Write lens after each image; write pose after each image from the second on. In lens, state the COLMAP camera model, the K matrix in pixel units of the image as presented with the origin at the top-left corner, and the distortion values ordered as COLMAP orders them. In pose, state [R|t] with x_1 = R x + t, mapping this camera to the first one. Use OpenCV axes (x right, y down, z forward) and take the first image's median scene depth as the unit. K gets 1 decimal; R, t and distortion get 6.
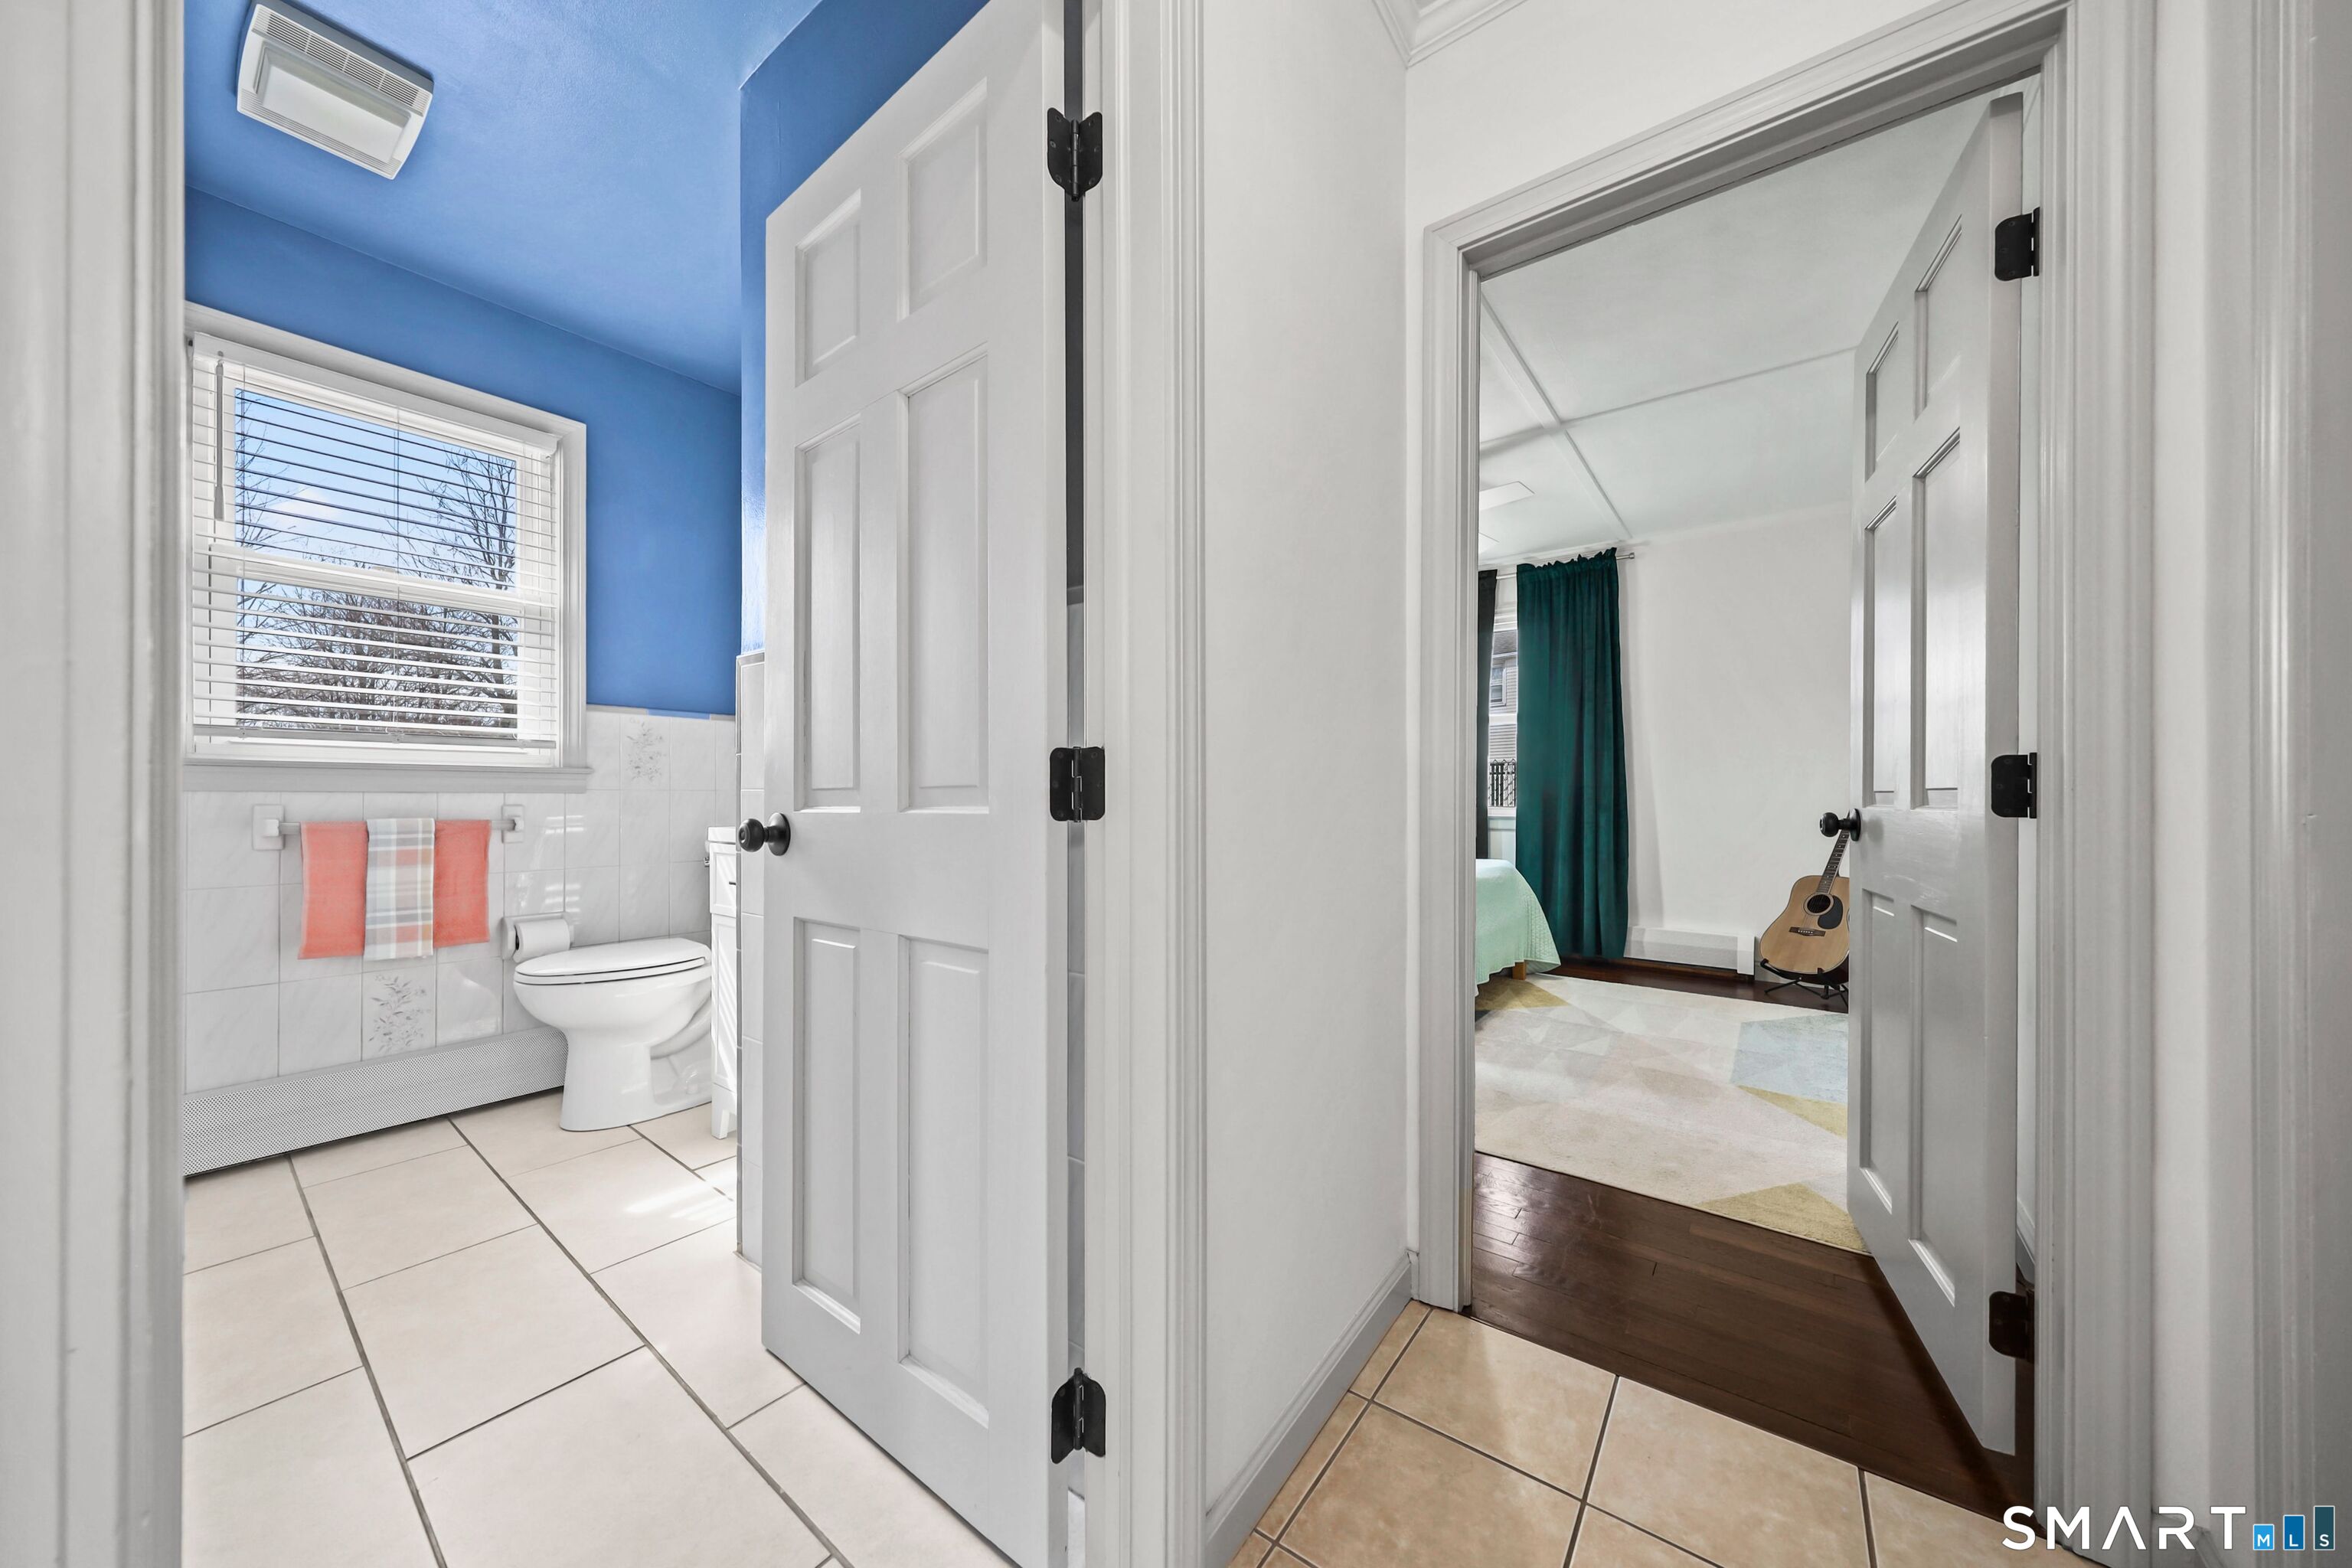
lens RADIAL K [[796.2, 0, 1172.4], [0, 796.2, 793.6], [0, 0, 1]] dist [-0.002756, -0.000471]
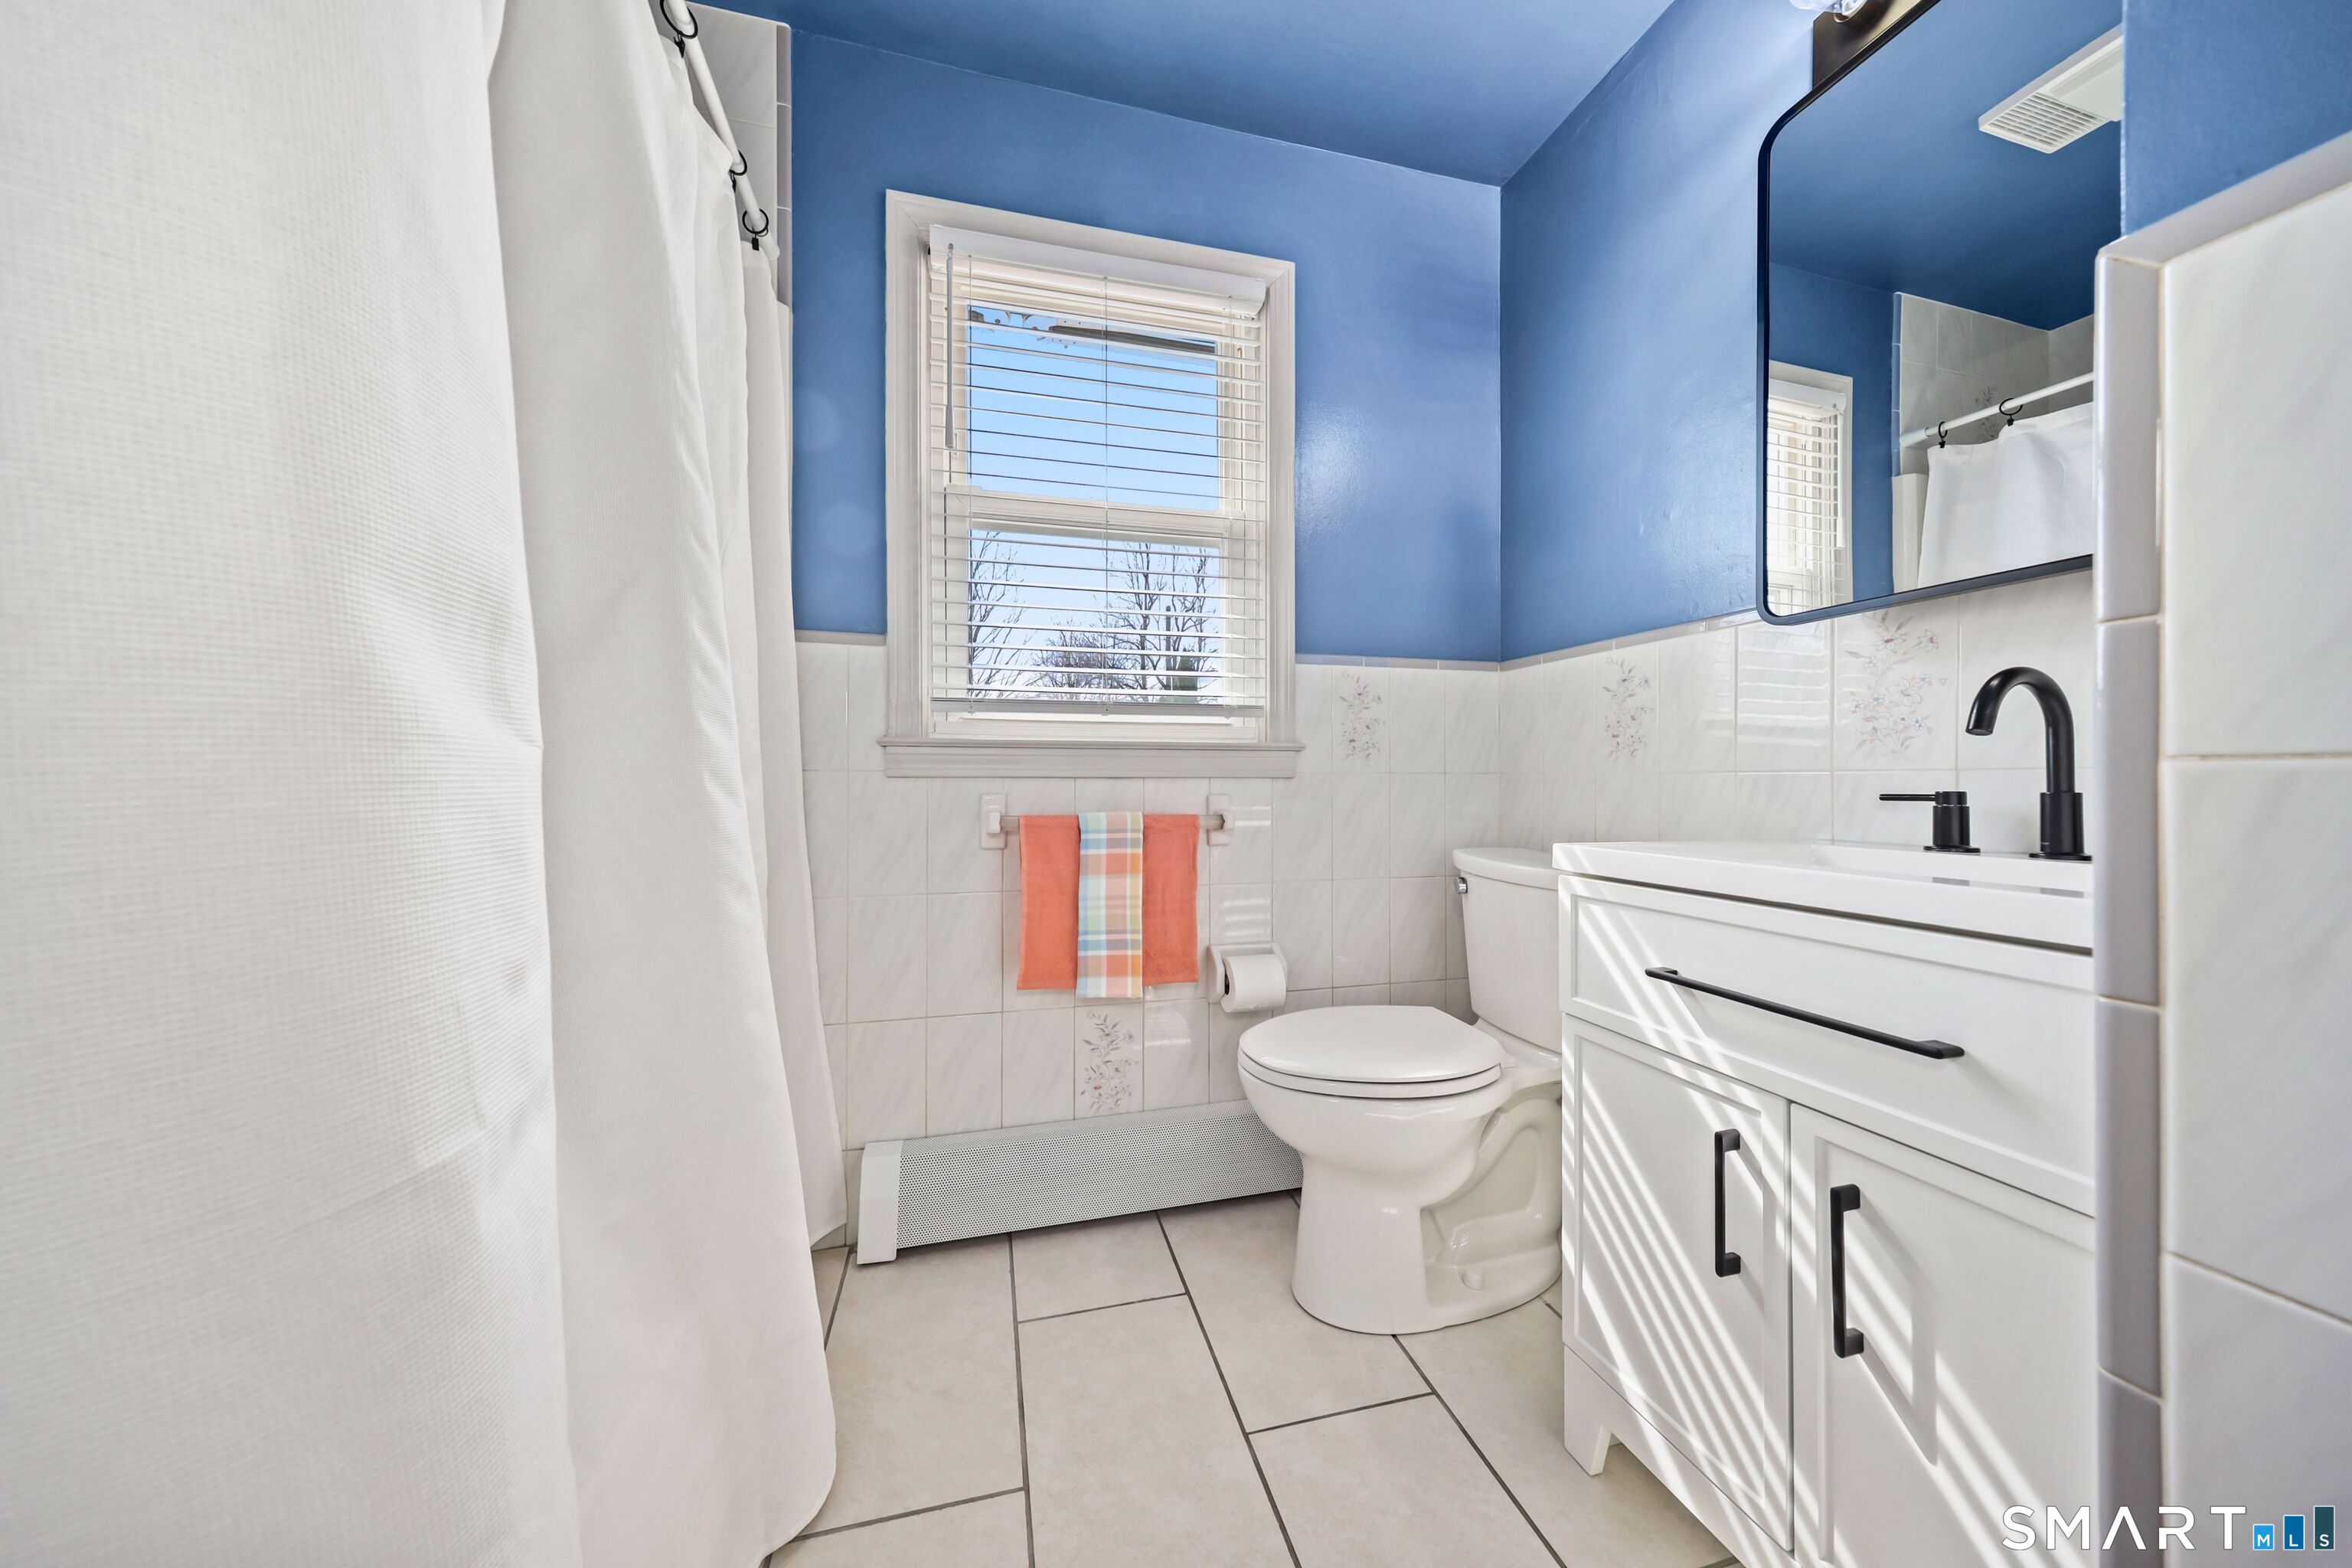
lens RADIAL K [[749.8, 0, 1169.5], [0, 749.8, 782.1], [0, 0, 1]] dist [-0.000219, 0.000046]
pose [[0.792619, -0.003363, -0.609708, -0.492824], [0.003258, 0.999994, -0.001279, 0.003852], [0.609709, -0.000973, 0.792625, 0.468817]]
